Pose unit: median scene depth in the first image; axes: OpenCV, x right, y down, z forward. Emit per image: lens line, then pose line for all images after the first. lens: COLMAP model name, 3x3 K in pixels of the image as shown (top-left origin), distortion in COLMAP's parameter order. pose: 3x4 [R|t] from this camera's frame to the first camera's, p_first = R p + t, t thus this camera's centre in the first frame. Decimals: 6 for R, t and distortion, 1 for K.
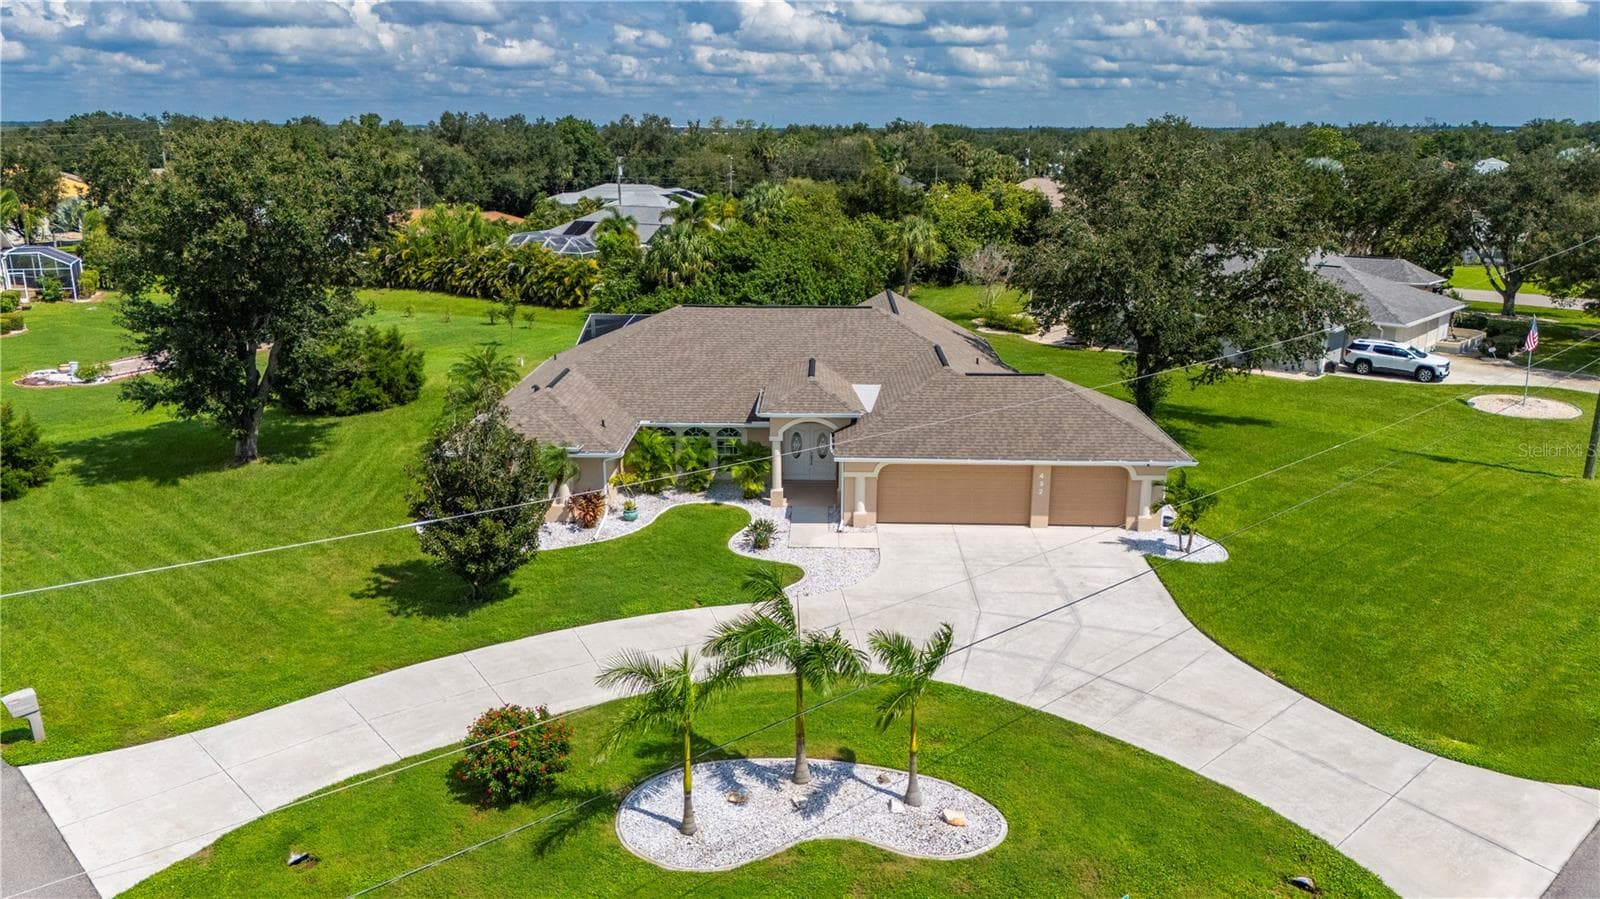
lens RADIAL K [[1182.7, 0, 802.5], [0, 1182.7, 452.9], [0, 0, 1]] dist [0.062152, -0.047924]
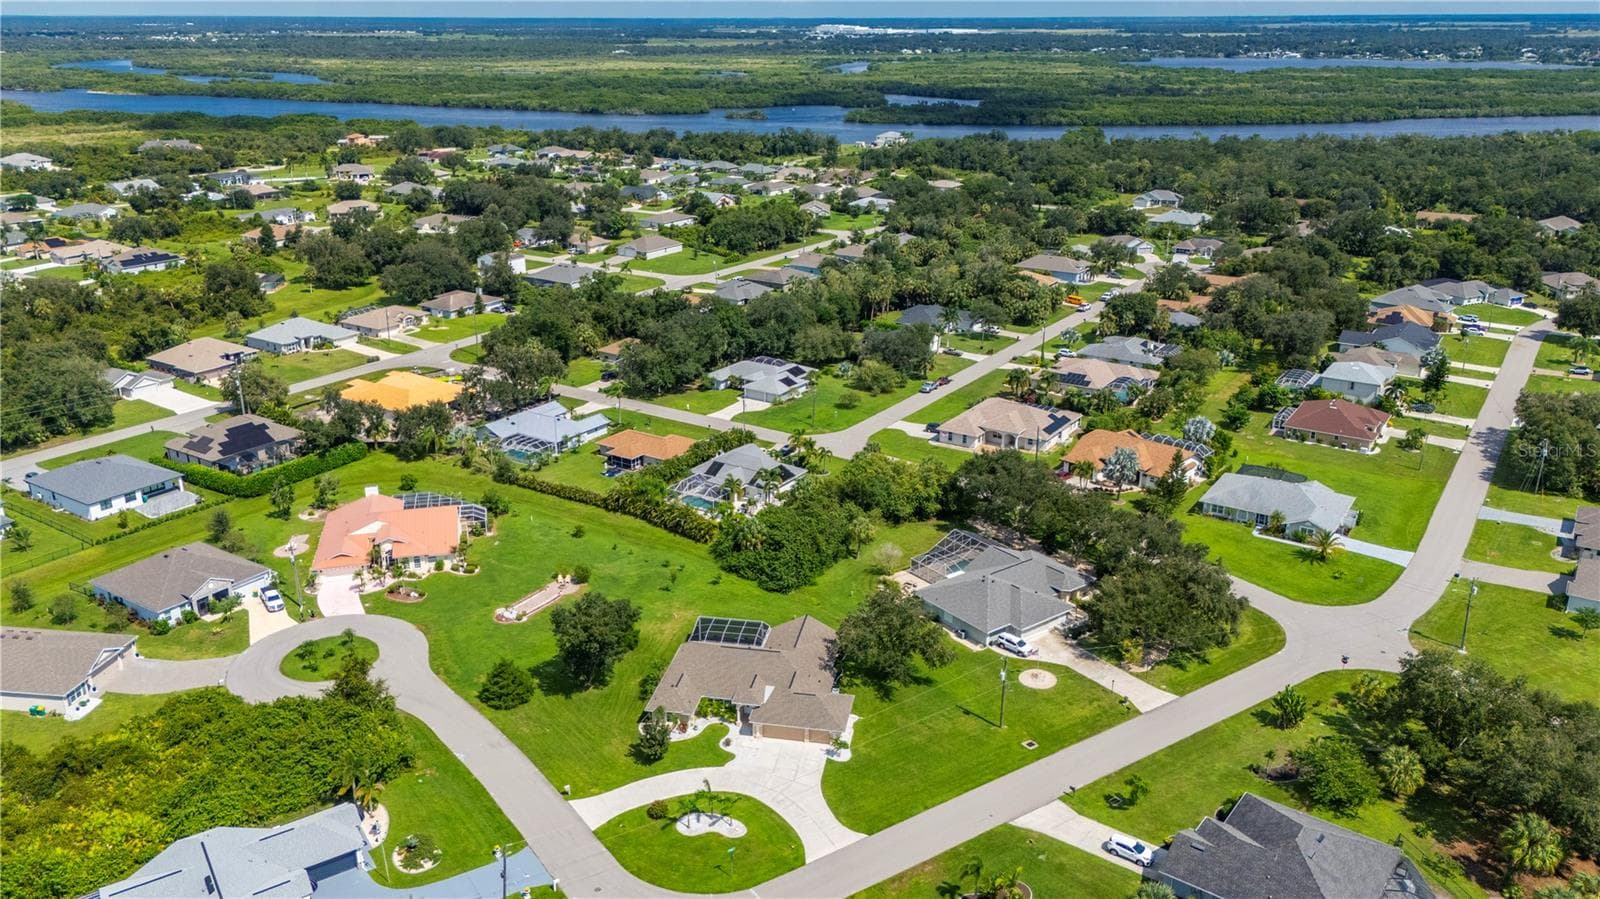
lens RADIAL K [[1204.0, 0, 805.5], [0, 1204.0, 451.9], [0, 0, 1]] dist [0.081153, -0.095313]
pose [[0.987651, 0.051234, -0.148058, 0.691046], [-0.039068, 0.995704, 0.083945, -1.116260], [0.151722, -0.077124, 0.985410, -2.529317]]
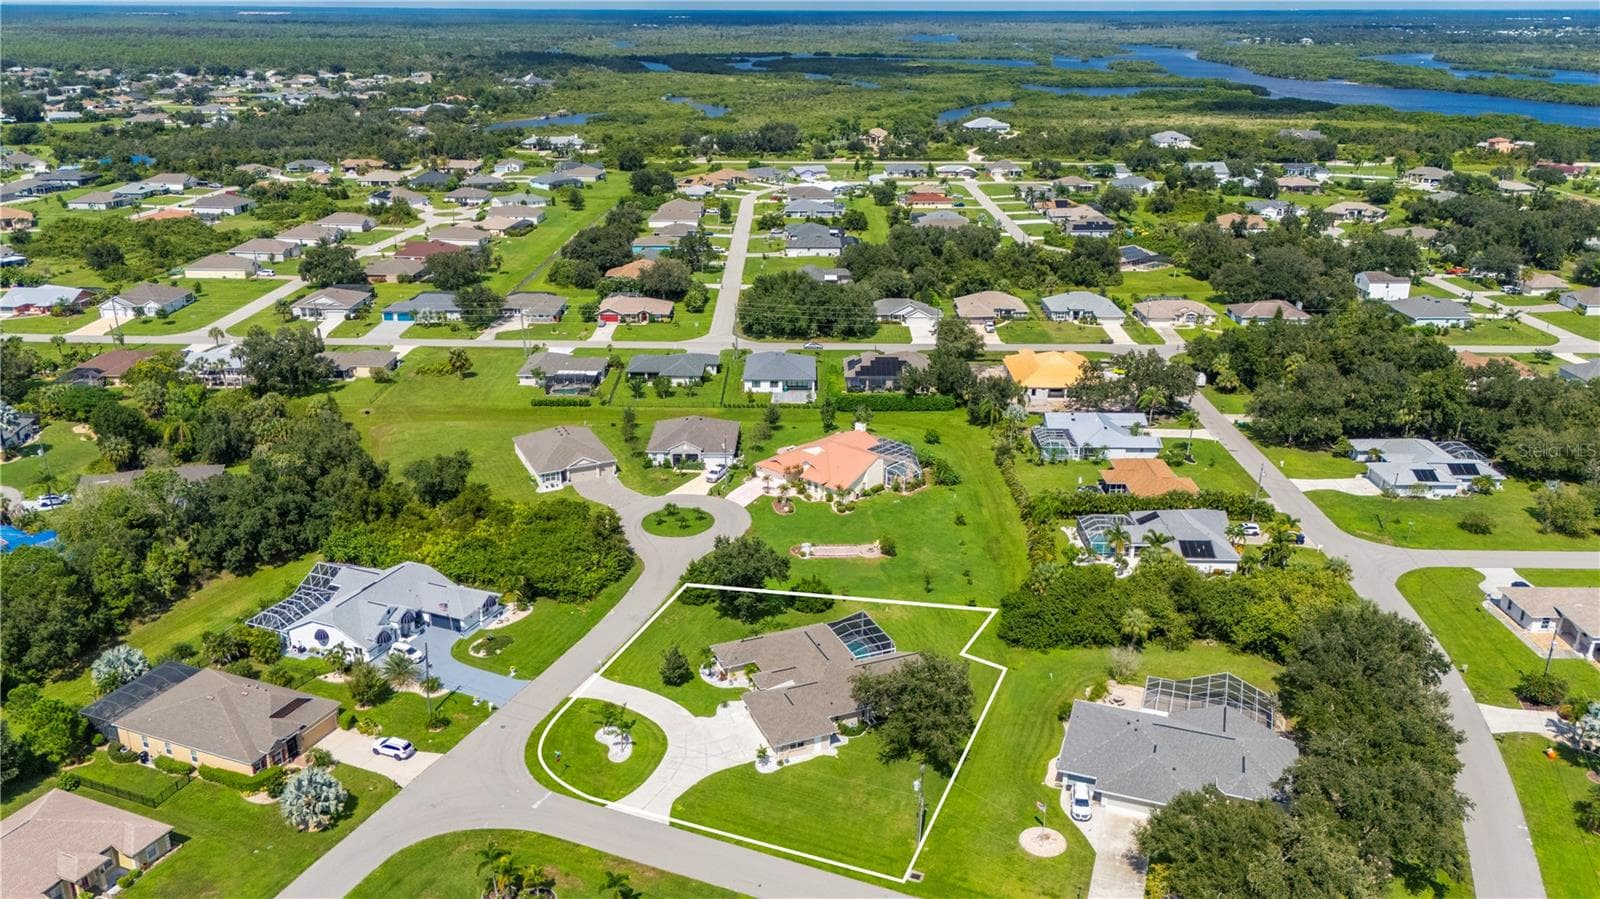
lens RADIAL K [[1189.0, 0, 803.2], [0, 1189.0, 451.2], [0, 0, 1]] dist [0.072216, -0.068948]
pose [[0.403624, 0.318014, -0.857878, 3.056553], [-0.242038, 0.941357, 0.235083, -1.638970], [0.882329, 0.112754, 0.456926, -0.652375]]
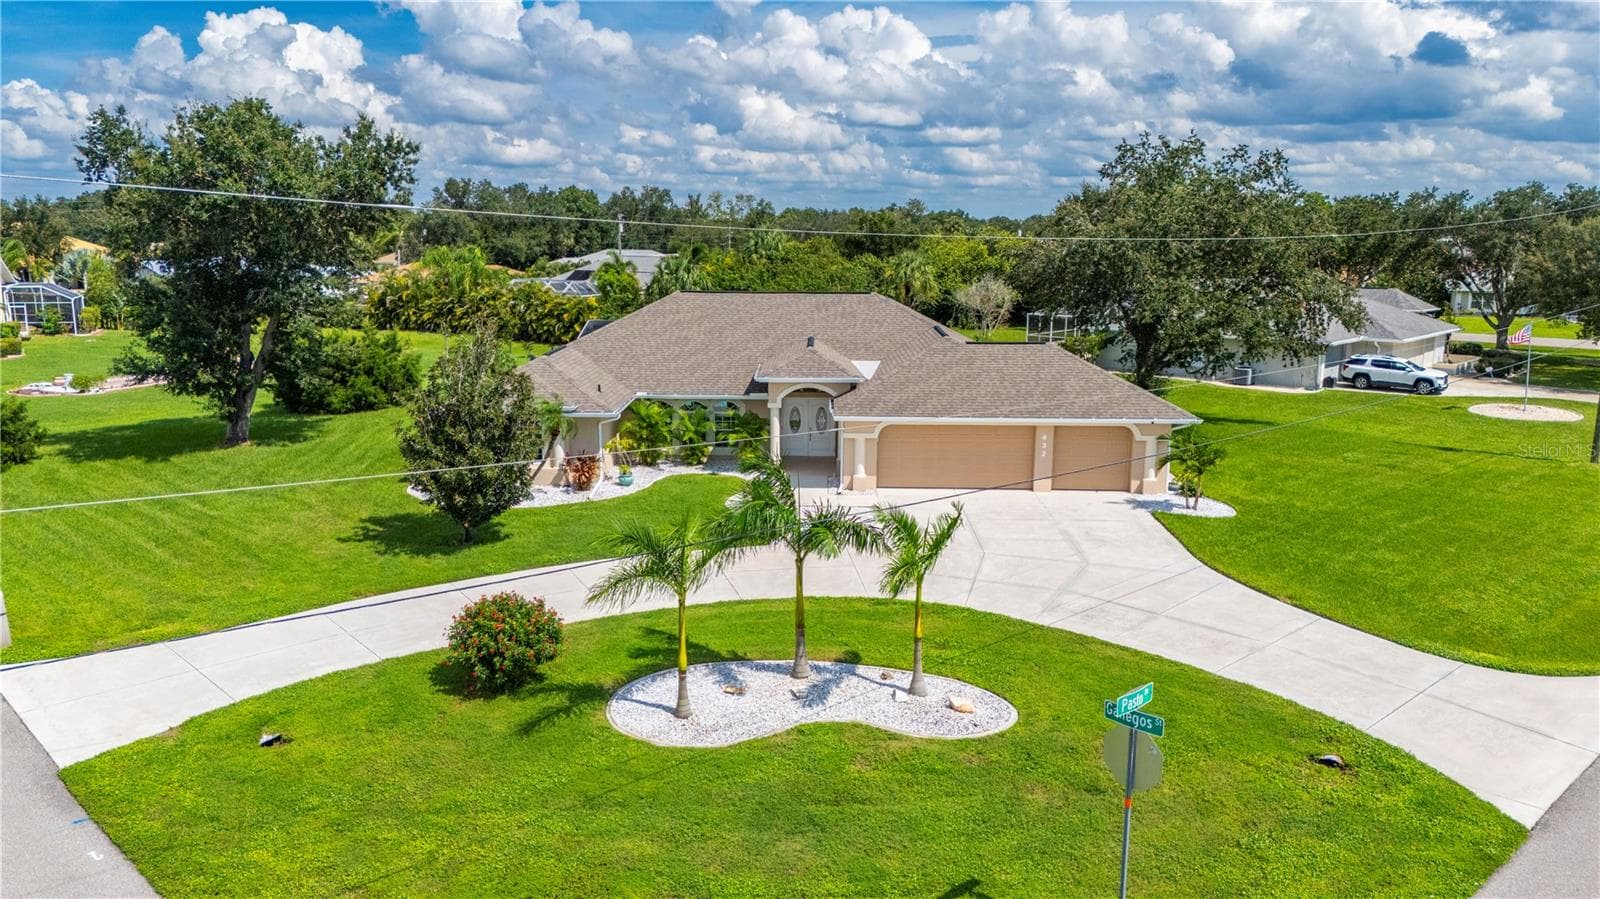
lens RADIAL K [[1175.5, 0, 802.3], [0, 1175.5, 451.7], [0, 0, 1]] dist [0.067067, -0.056791]
pose [[0.999995, 0.001545, 0.002763, -0.001815], [-0.001331, 0.997122, -0.075801, 0.104222], [-0.002872, 0.075797, 0.997119, 0.024853]]
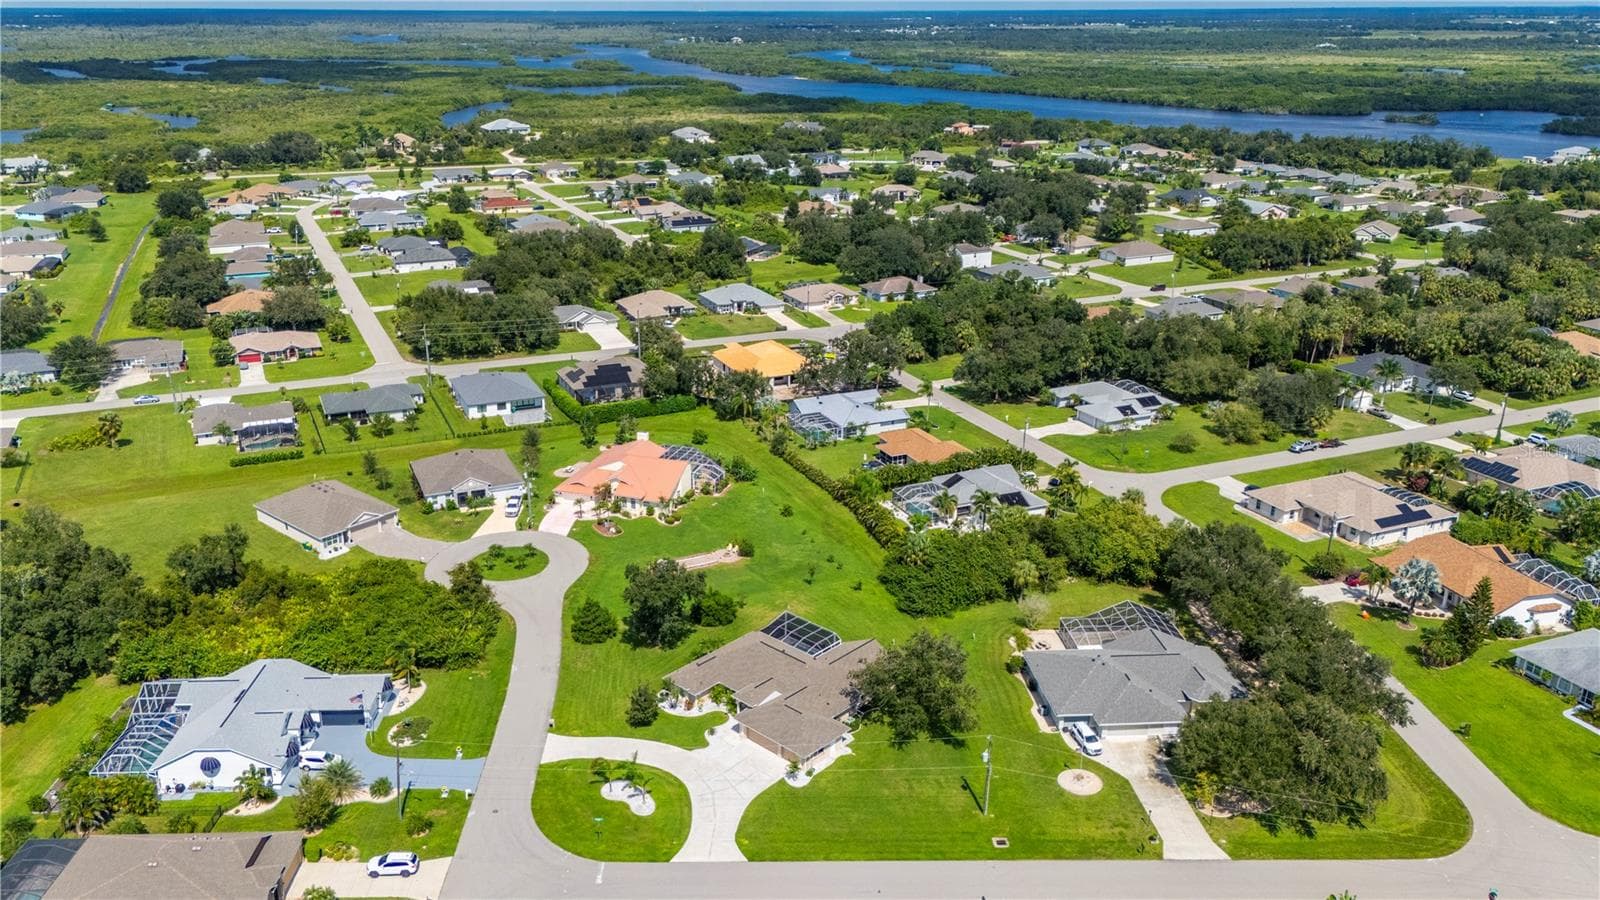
lens RADIAL K [[1202.5, 0, 756.9], [0, 1202.5, 450.8], [0, 0, 1]] dist [0.082006, -0.092353]
pose [[0.735839, 0.231045, -0.636522, 2.212244], [-0.175741, 0.972942, 0.149996, -1.341120], [0.653955, 0.001490, 0.756532, -1.746722]]
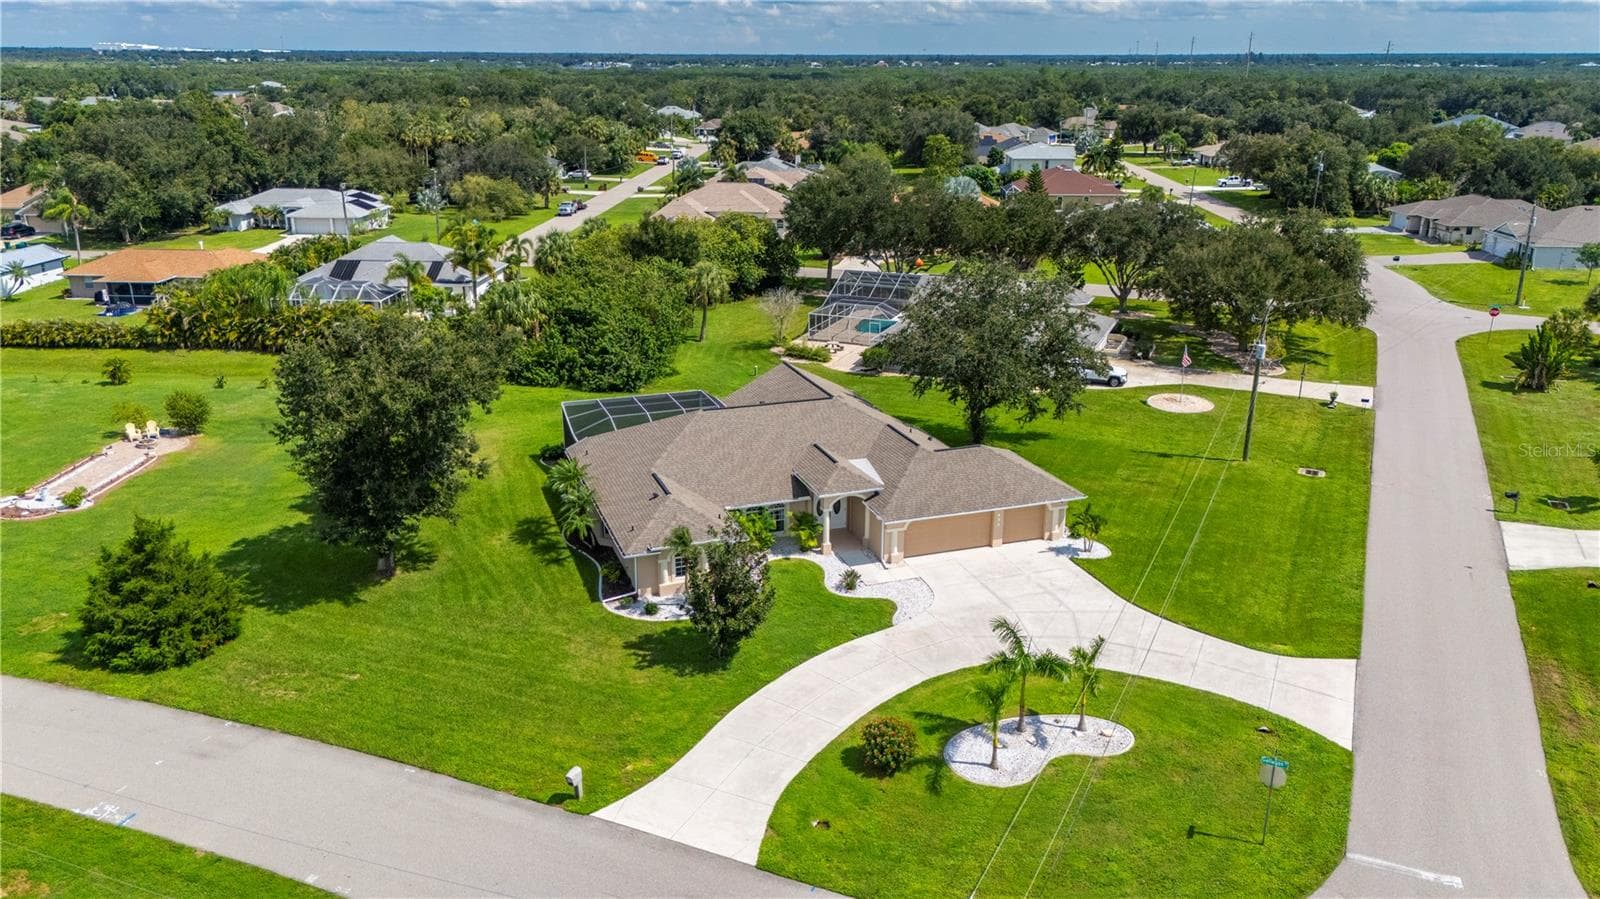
lens RADIAL K [[1175.5, 0, 802.3], [0, 1175.5, 451.7], [0, 0, 1]] dist [0.067067, -0.056791]
pose [[0.931433, -0.115475, 0.345105, -0.567681], [0.094736, 0.992564, 0.076431, -0.206471], [-0.351365, -0.038496, 0.935447, -0.371279]]
